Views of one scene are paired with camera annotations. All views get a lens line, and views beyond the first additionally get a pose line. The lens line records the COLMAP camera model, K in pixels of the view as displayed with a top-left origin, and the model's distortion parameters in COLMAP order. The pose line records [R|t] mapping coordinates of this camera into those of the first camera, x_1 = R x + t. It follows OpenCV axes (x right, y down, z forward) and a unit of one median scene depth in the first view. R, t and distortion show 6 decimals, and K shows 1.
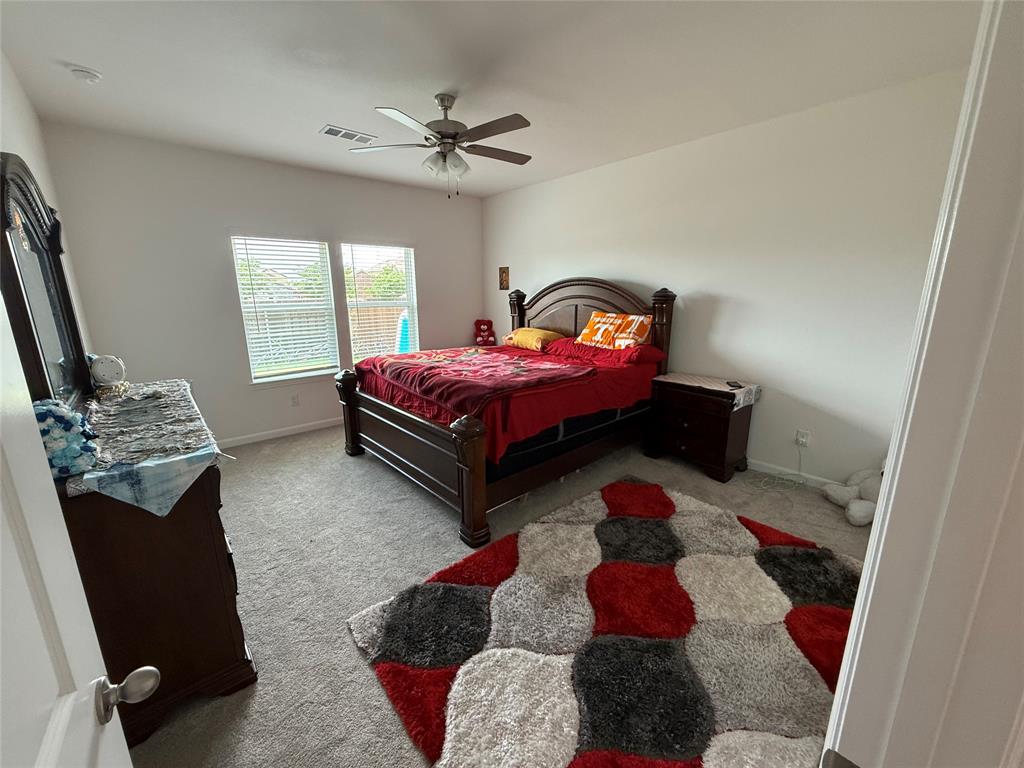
lens RADIAL K [[410.7, 0, 504.9], [0, 410.7, 389.3], [0, 0, 1]] dist [0.003151, -0.000347]
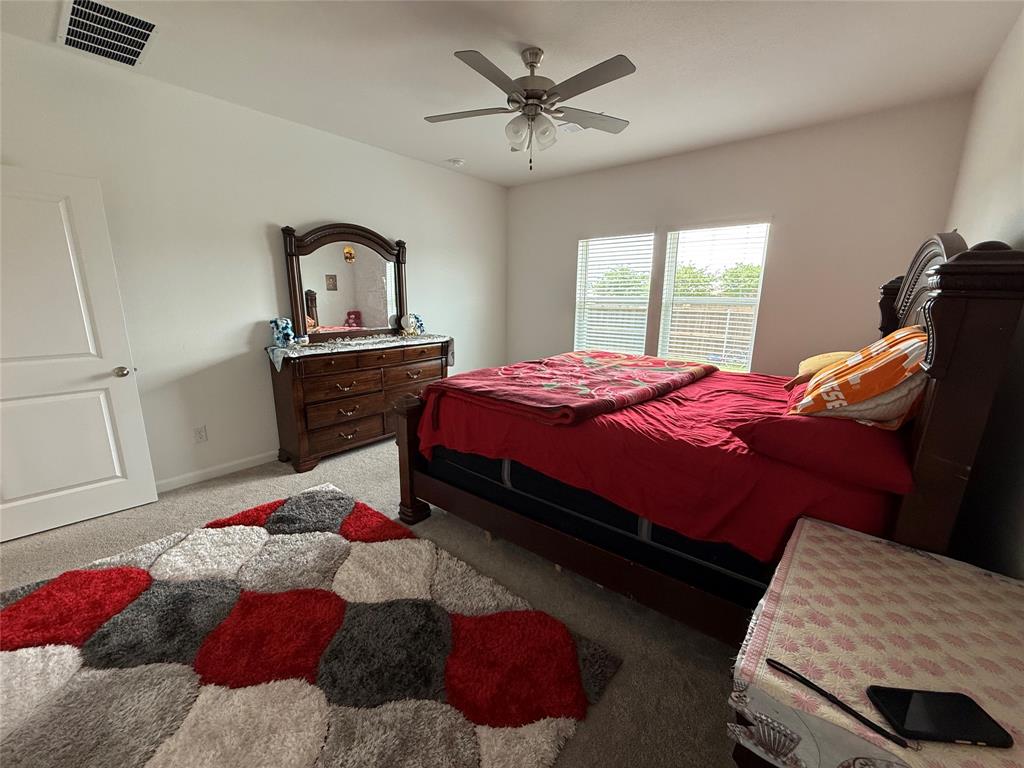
lens RADIAL K [[410.7, 0, 512.7], [0, 410.7, 387.9], [0, 0, 1]] dist [0.003151, -0.000347]
pose [[0.151728, 0.219296, -0.963788, 0.690285], [-0.237814, 0.954533, 0.179751, -0.144794], [0.959387, 0.201929, 0.196981, 0.759615]]
